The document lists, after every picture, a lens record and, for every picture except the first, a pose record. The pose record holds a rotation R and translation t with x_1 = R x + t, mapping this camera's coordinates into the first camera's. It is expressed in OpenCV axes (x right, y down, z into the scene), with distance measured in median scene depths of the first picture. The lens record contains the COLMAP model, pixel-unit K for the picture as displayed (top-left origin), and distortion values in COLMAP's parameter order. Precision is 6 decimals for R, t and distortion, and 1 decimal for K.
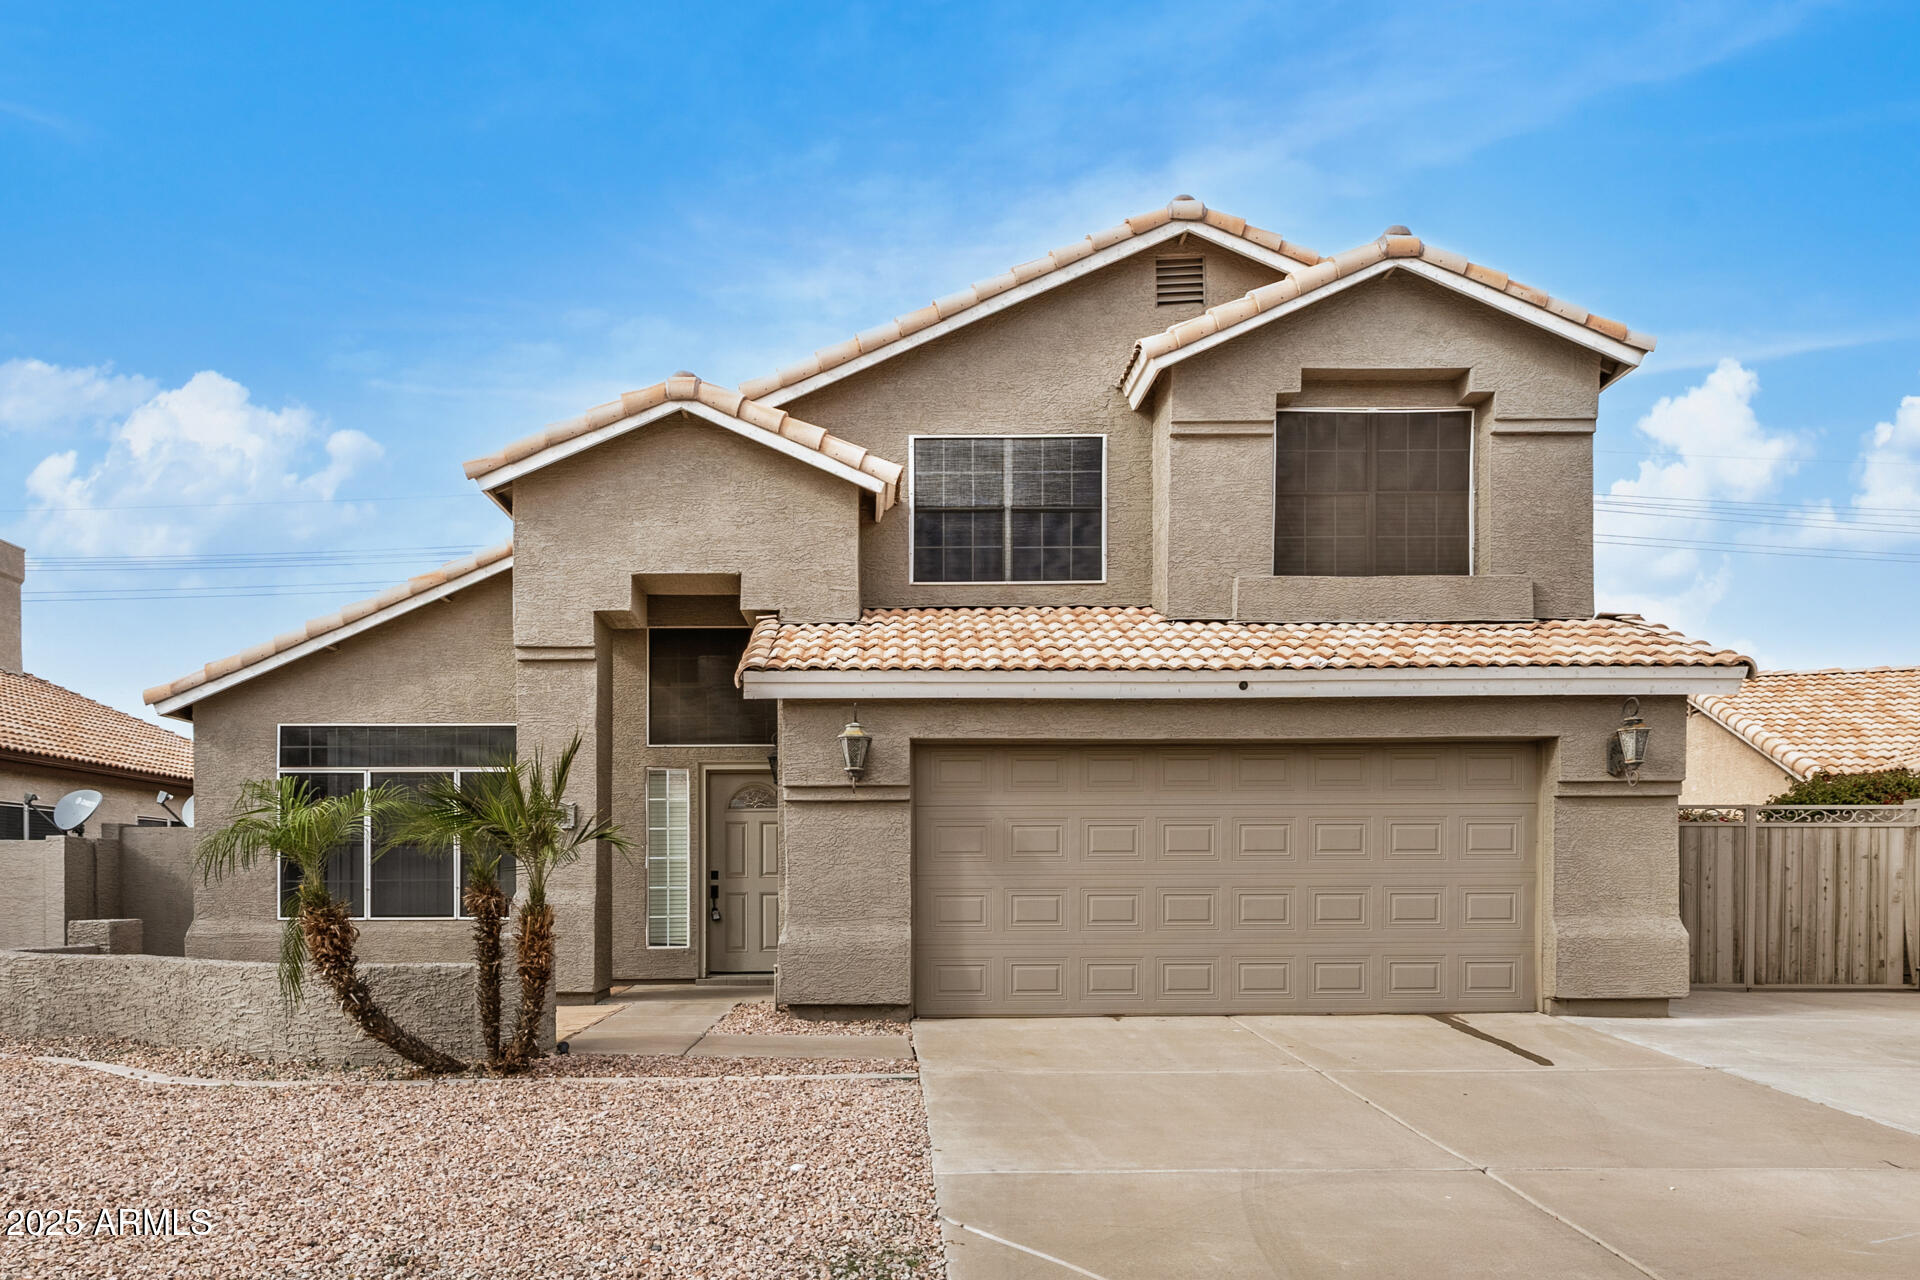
lens RADIAL K [[815.8, 0, 952.8], [0, 815.8, 656.3], [0, 0, 1]] dist [0.000234, 0.000593]
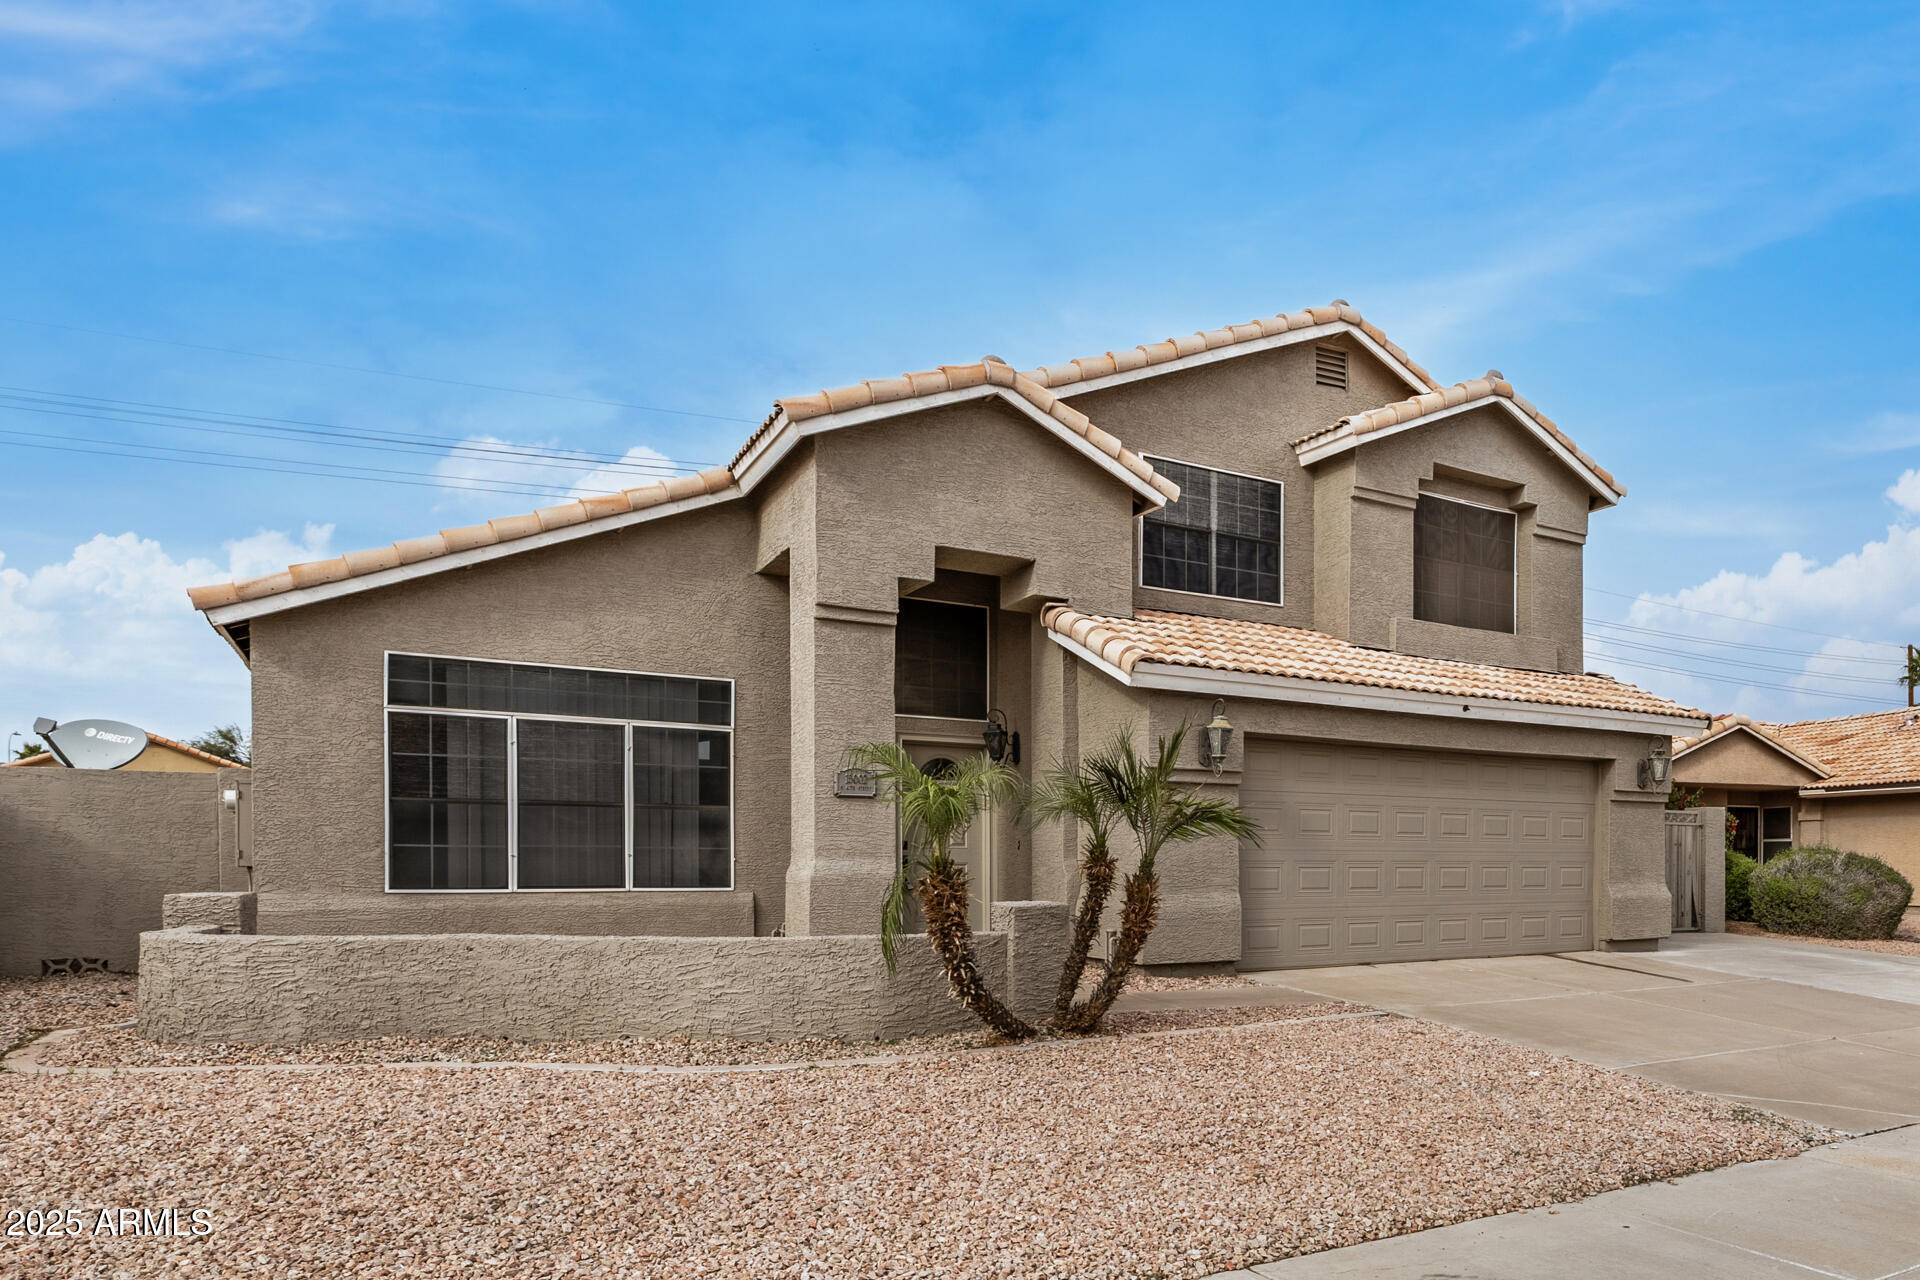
lens RADIAL K [[815.8, 0, 963.9], [0, 815.8, 620.0], [0, 0, 1]] dist [0.000234, 0.000593]
pose [[0.929052, 0.111574, 0.352724, -0.712532], [-0.108630, 0.993682, -0.028200, 0.015533], [-0.353642, -0.012117, 0.935302, 0.045128]]
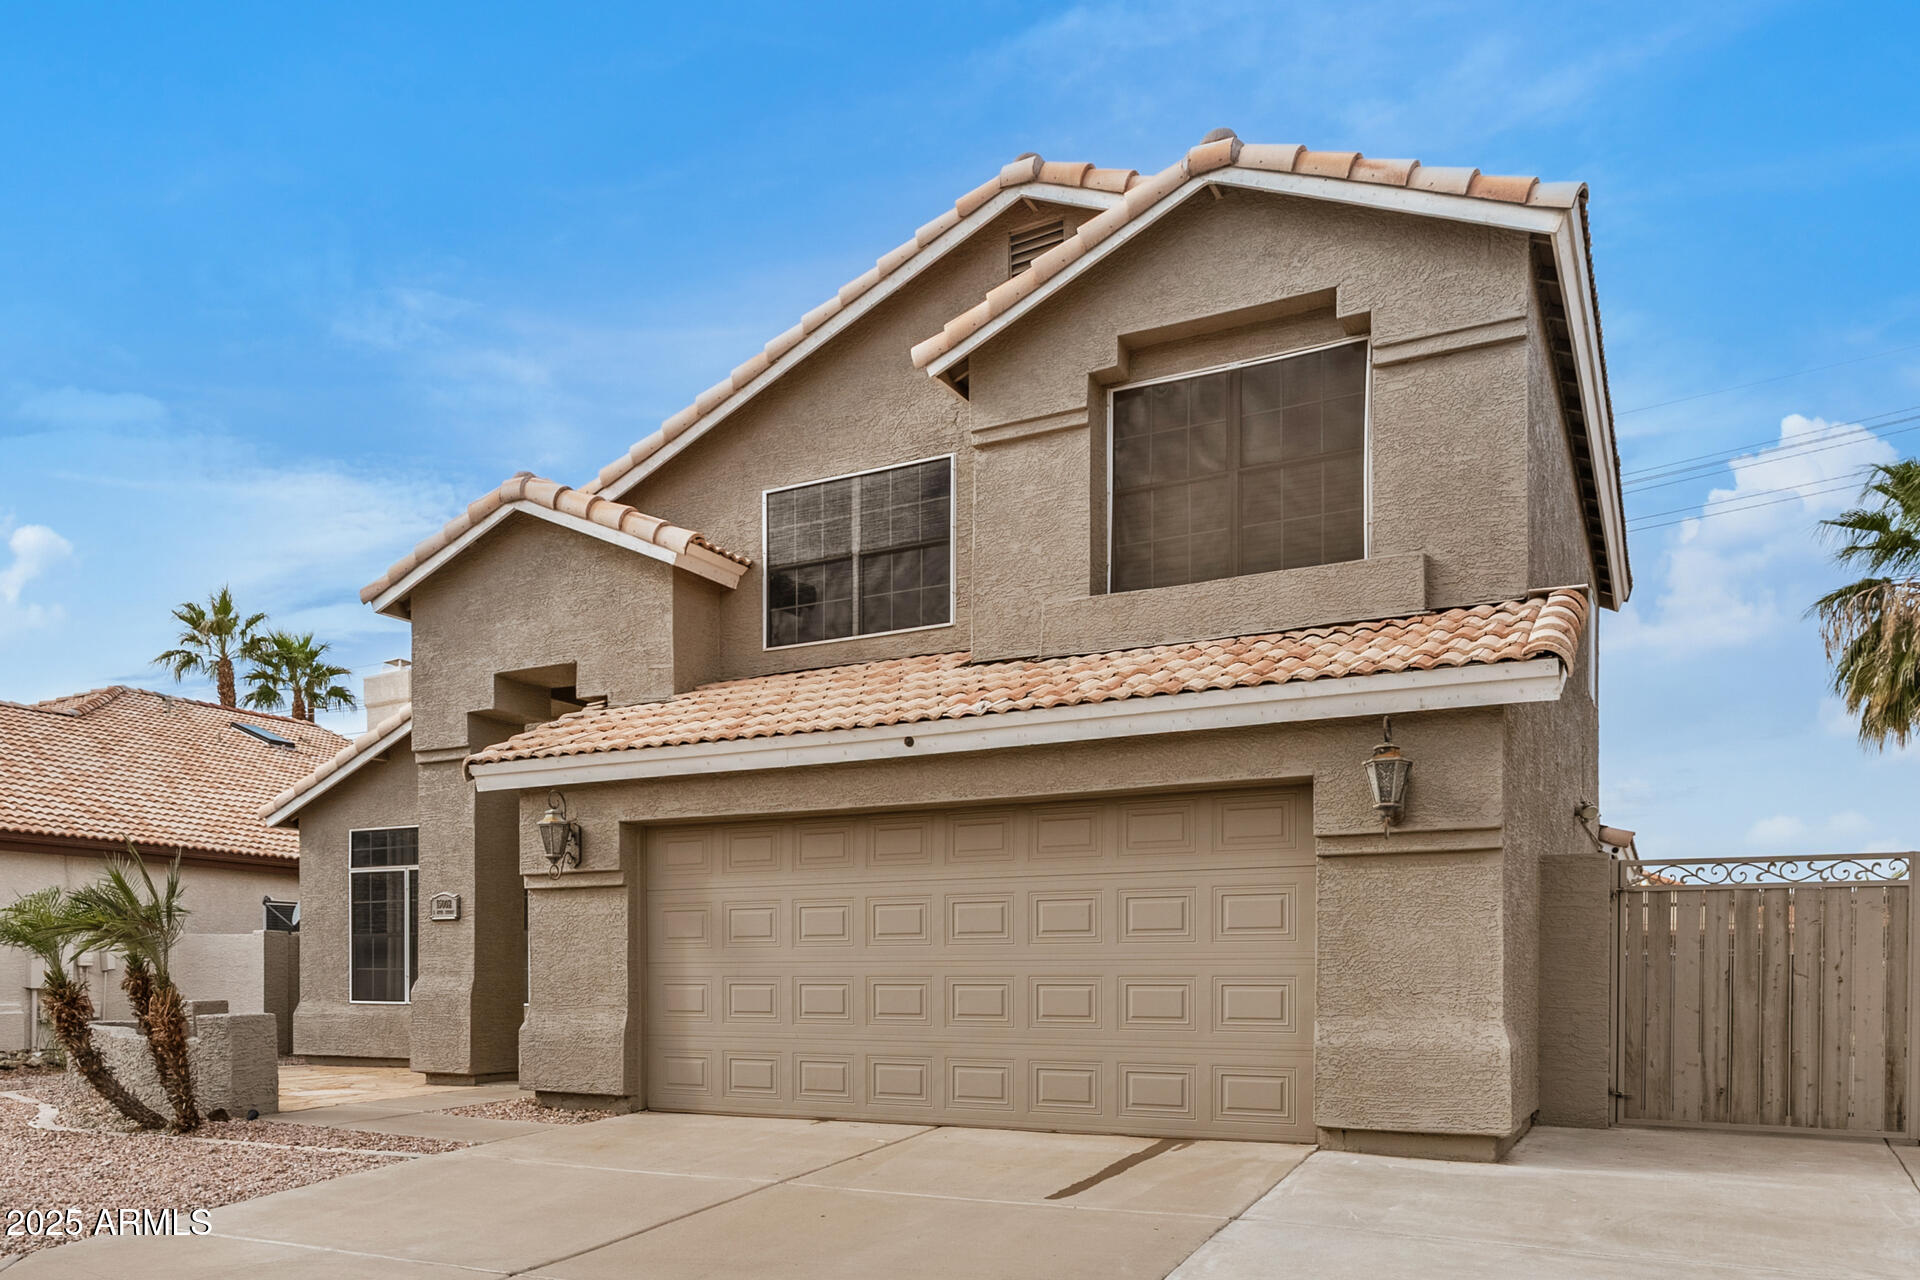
lens RADIAL K [[949.6, 0, 969.1], [0, 949.6, 703.9], [0, 0, 1]] dist [0.003413, -0.000300]
pose [[0.938303, -0.091503, -0.333489, 0.581979], [0.089733, 0.995750, -0.020742, 0.017559], [0.333970, -0.010463, 0.942526, 0.058566]]
